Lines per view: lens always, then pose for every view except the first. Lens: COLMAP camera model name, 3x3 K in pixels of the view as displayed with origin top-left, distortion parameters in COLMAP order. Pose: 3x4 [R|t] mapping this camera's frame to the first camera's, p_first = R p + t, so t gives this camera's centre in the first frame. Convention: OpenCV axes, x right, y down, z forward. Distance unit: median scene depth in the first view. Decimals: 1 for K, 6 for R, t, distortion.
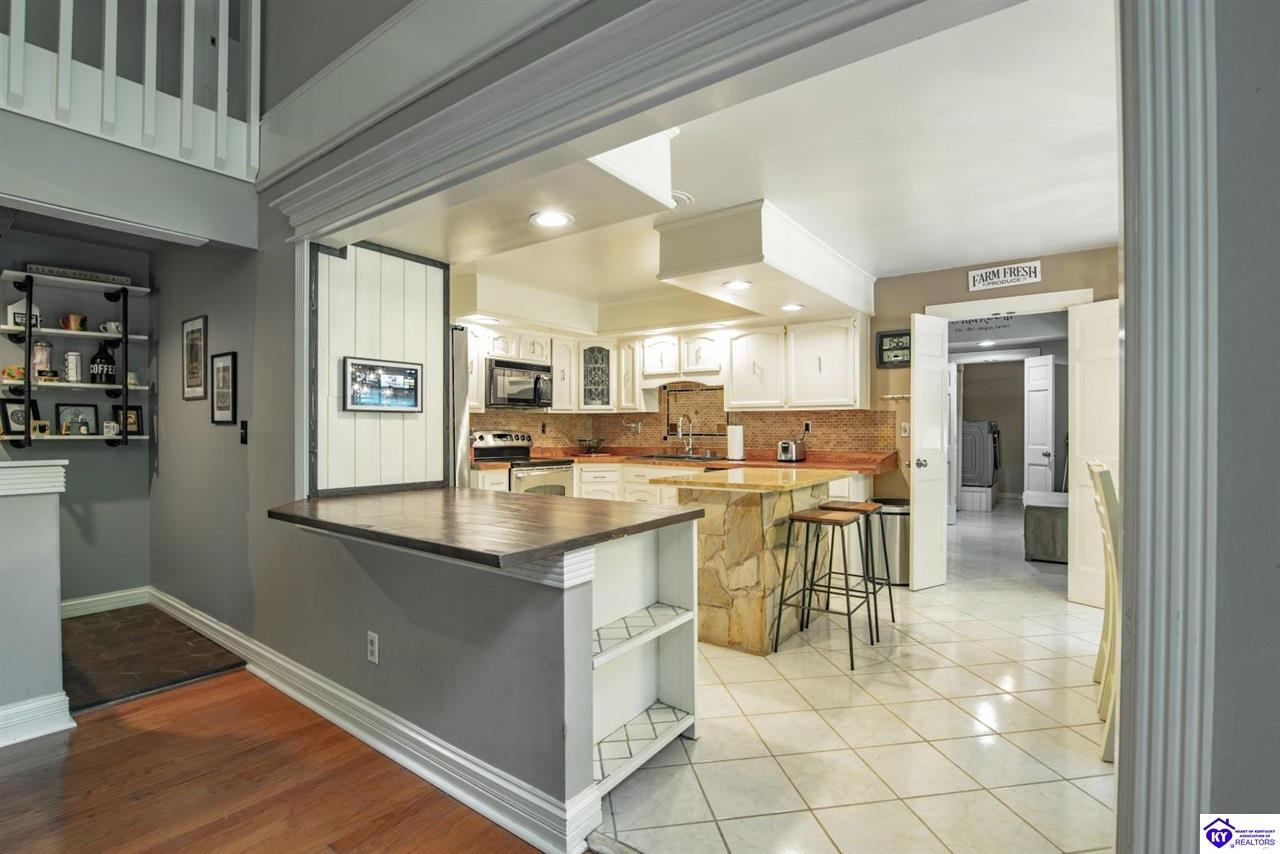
lens RADIAL K [[591.3, 0, 632.7], [0, 591.3, 425.3], [0, 0, 1]] dist [-0.017323, -0.000241]
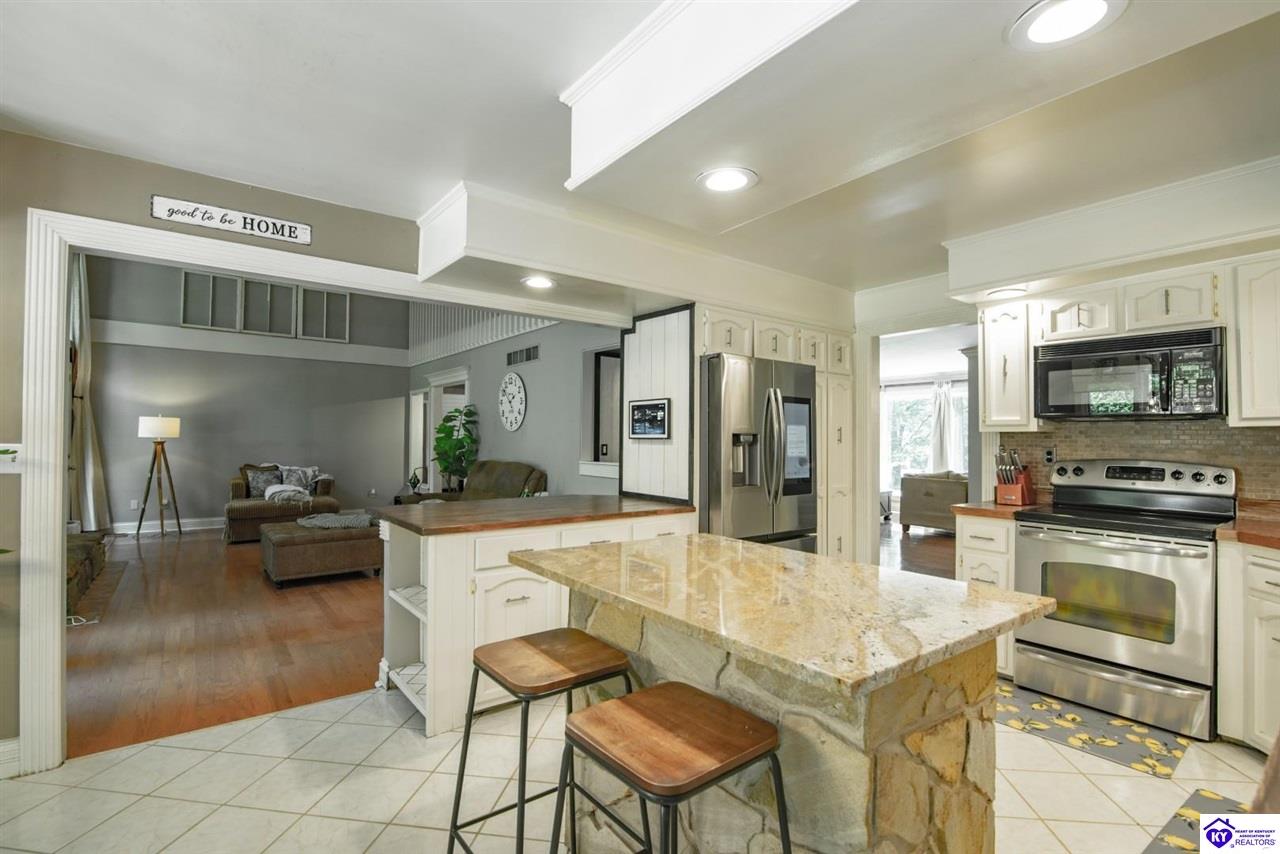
lens RADIAL K [[591.3, 0, 634.3], [0, 591.3, 433.6], [0, 0, 1]] dist [-0.017323, -0.000241]
pose [[-0.270724, -0.013770, -0.962558, 0.549904], [-0.004089, 0.999905, -0.013154, -0.011242], [0.962648, 0.000374, -0.270755, 0.858947]]
